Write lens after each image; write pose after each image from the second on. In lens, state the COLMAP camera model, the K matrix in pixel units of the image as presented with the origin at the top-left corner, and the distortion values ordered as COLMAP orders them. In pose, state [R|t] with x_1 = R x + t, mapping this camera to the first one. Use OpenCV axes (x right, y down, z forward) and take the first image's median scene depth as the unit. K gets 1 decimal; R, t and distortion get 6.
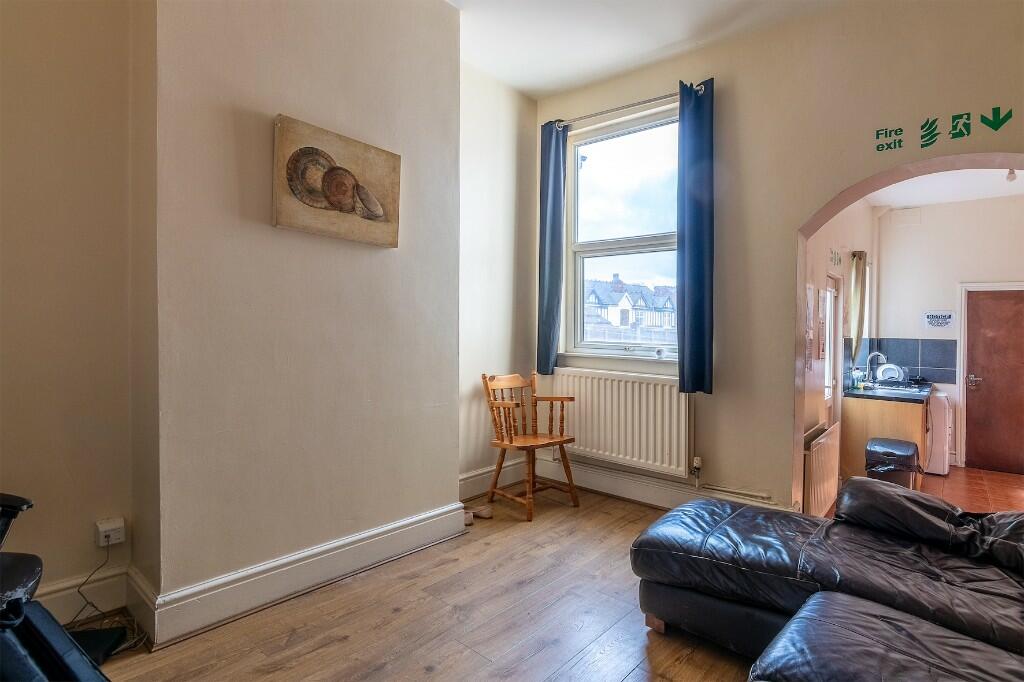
lens RADIAL K [[515.8, 0, 538.2], [0, 515.8, 330.1], [0, 0, 1]] dist [-0.001747, -0.000934]
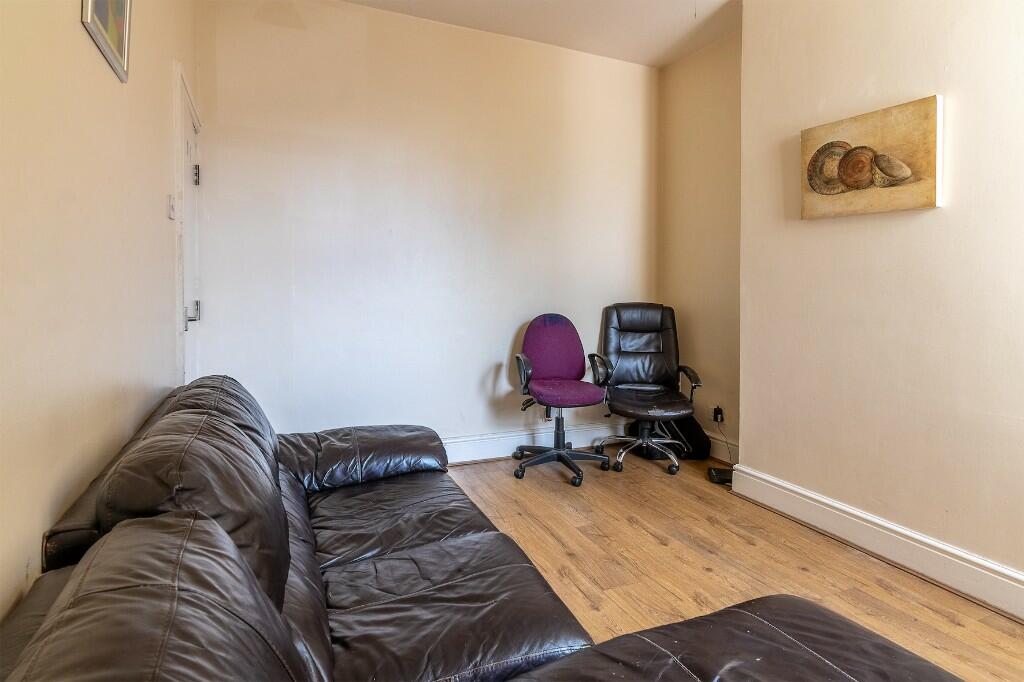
lens RADIAL K [[518.0, 0, 511.7], [0, 518.0, 319.6], [0, 0, 1]] dist [0.000124, -0.000325]
pose [[-0.413467, 0.023676, -0.910211, 1.068068], [-0.029674, 0.998780, 0.039459, 0.012251], [0.910036, 0.043325, -0.412260, 1.011092]]
